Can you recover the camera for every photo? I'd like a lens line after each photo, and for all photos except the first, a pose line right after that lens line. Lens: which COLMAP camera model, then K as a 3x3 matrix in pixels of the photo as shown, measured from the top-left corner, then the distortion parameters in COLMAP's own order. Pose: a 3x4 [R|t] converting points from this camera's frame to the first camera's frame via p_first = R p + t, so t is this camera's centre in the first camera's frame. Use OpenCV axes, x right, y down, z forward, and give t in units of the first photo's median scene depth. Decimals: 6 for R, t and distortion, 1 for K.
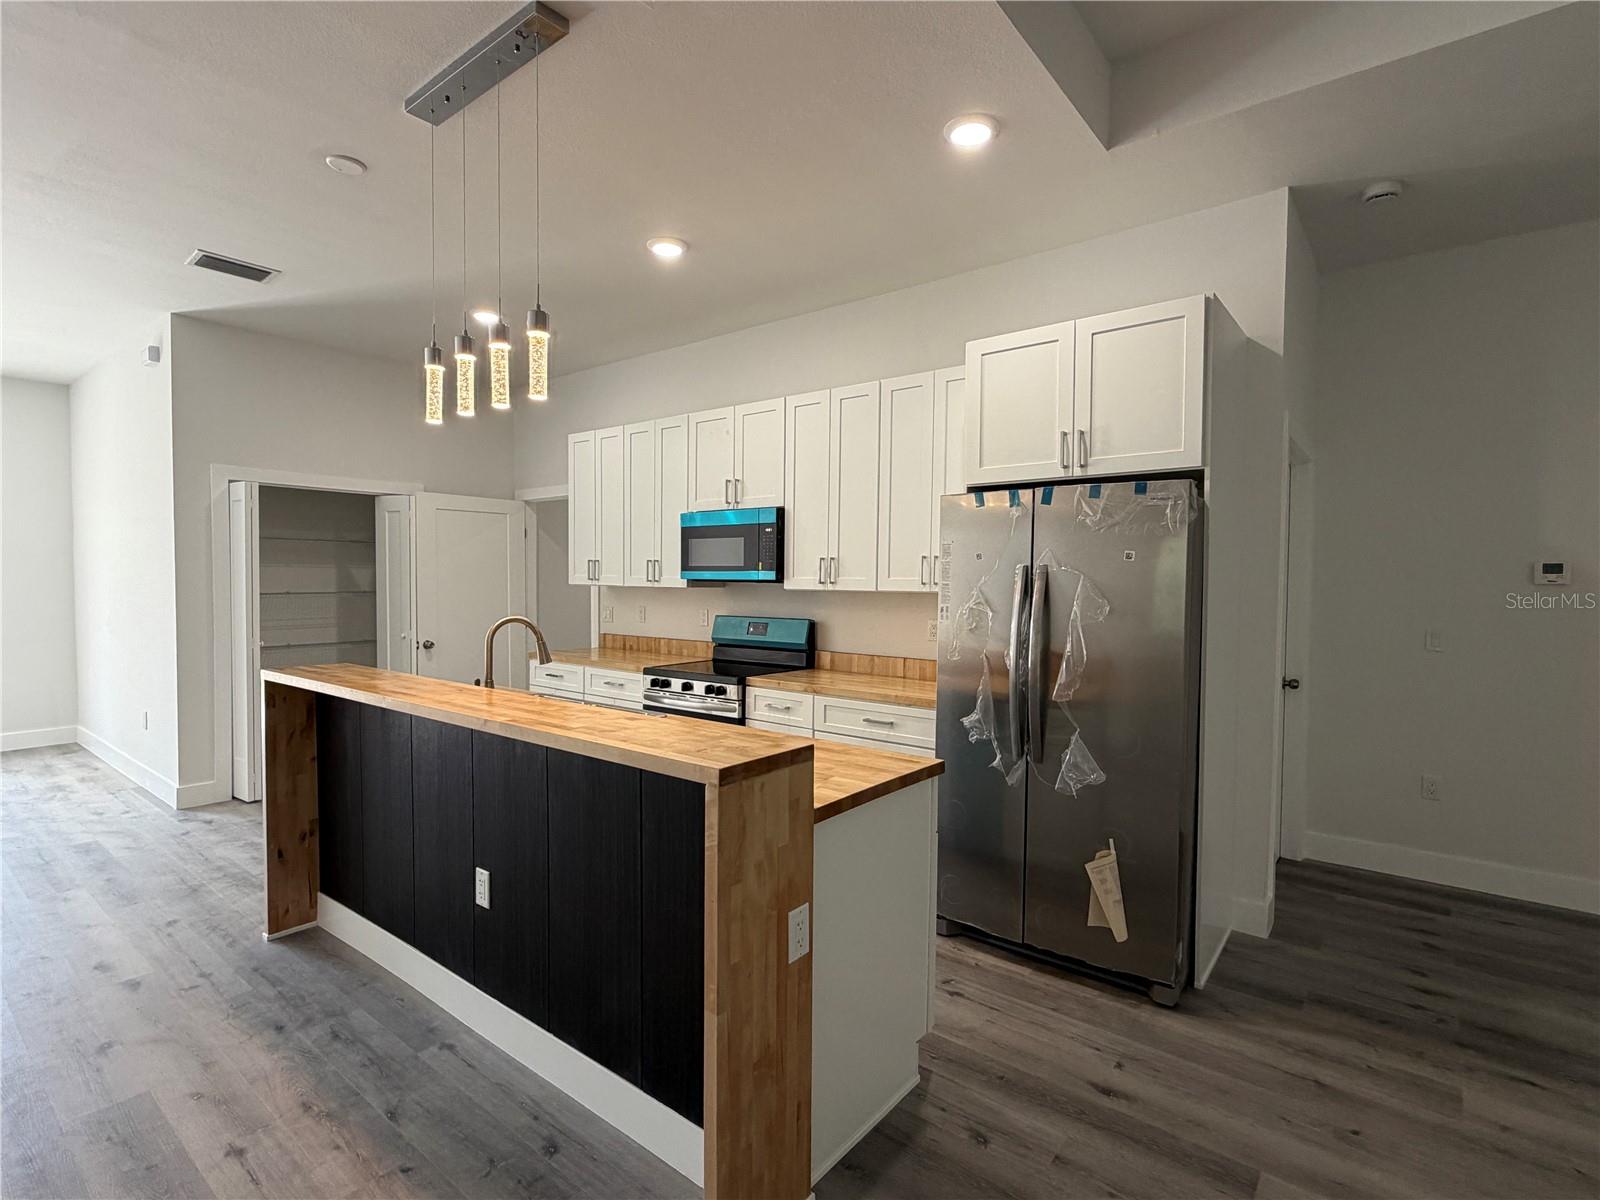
lens RADIAL K [[794.0, 0, 802.8], [0, 794.0, 595.9], [0, 0, 1]] dist [0.000004, -0.000312]
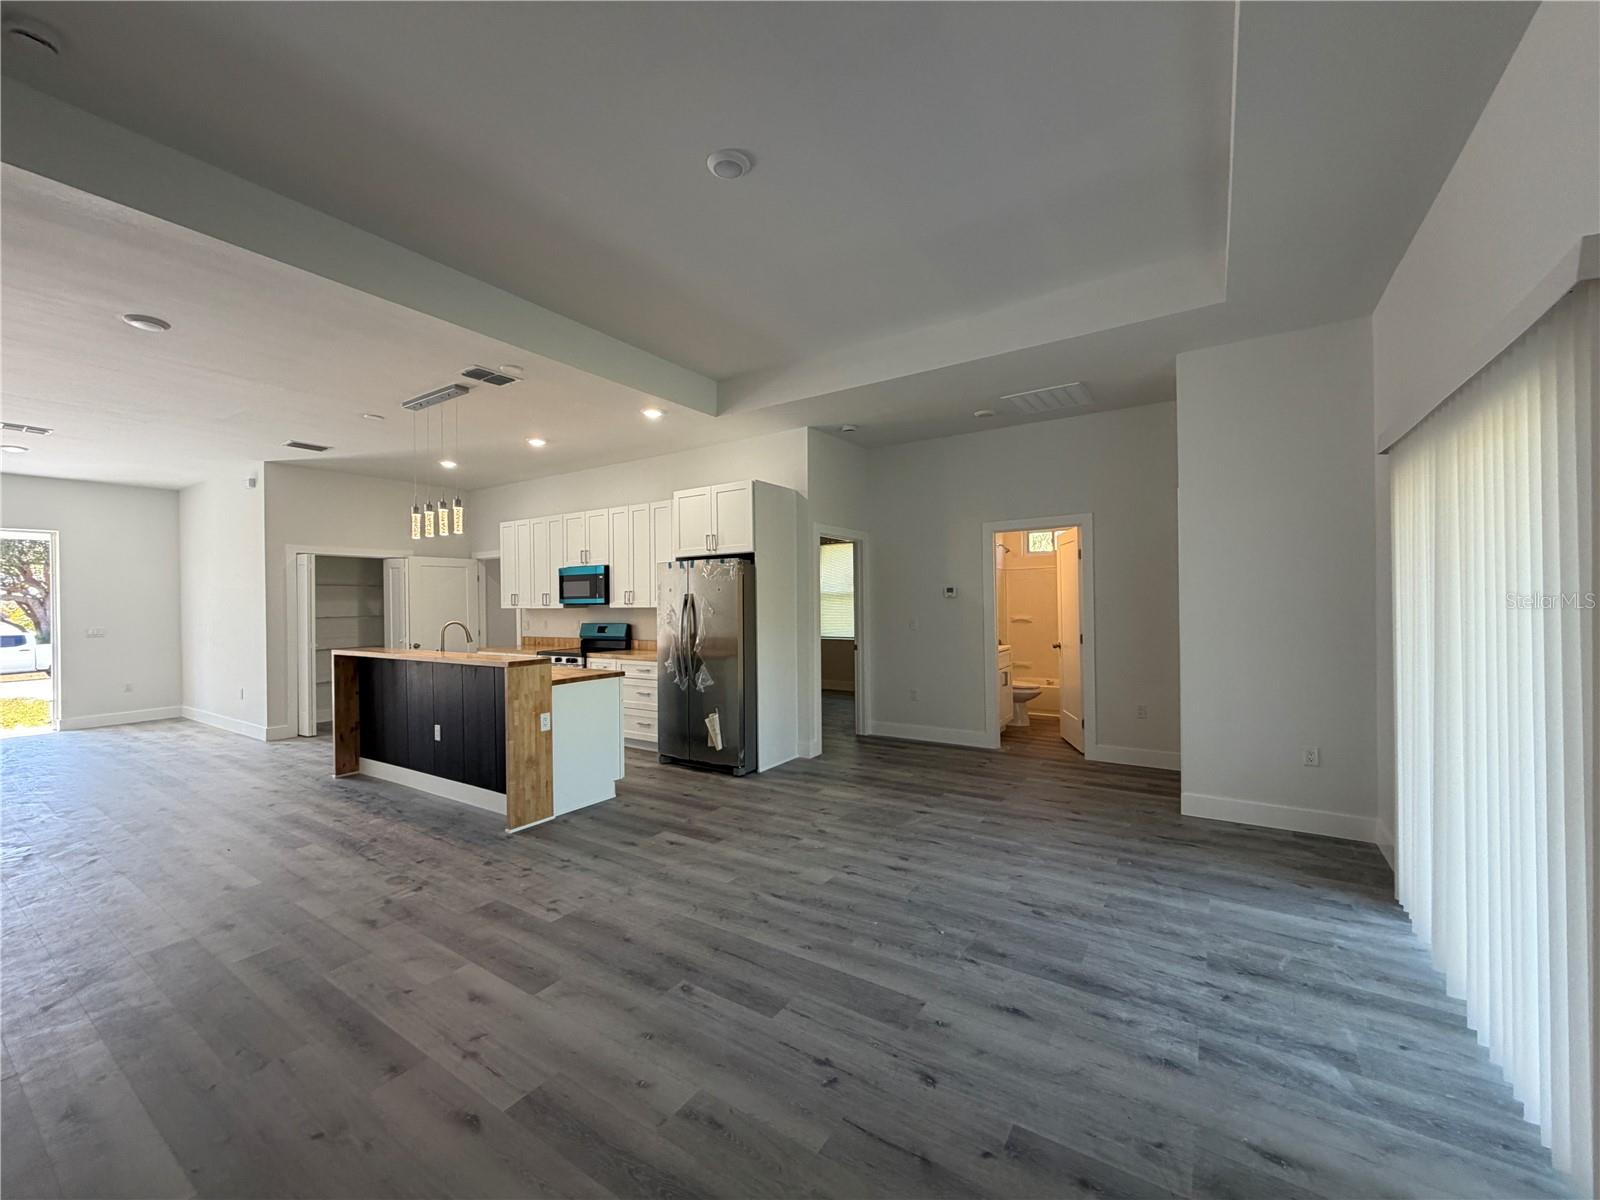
lens RADIAL K [[645.7, 0, 801.2], [0, 645.7, 597.2], [0, 0, 1]] dist [0.002212, -0.000328]
pose [[0.995708, -0.020156, 0.090333, 0.353393], [0.022810, 0.999335, -0.028447, 0.025359], [-0.089699, 0.030386, 0.995505, -0.714824]]
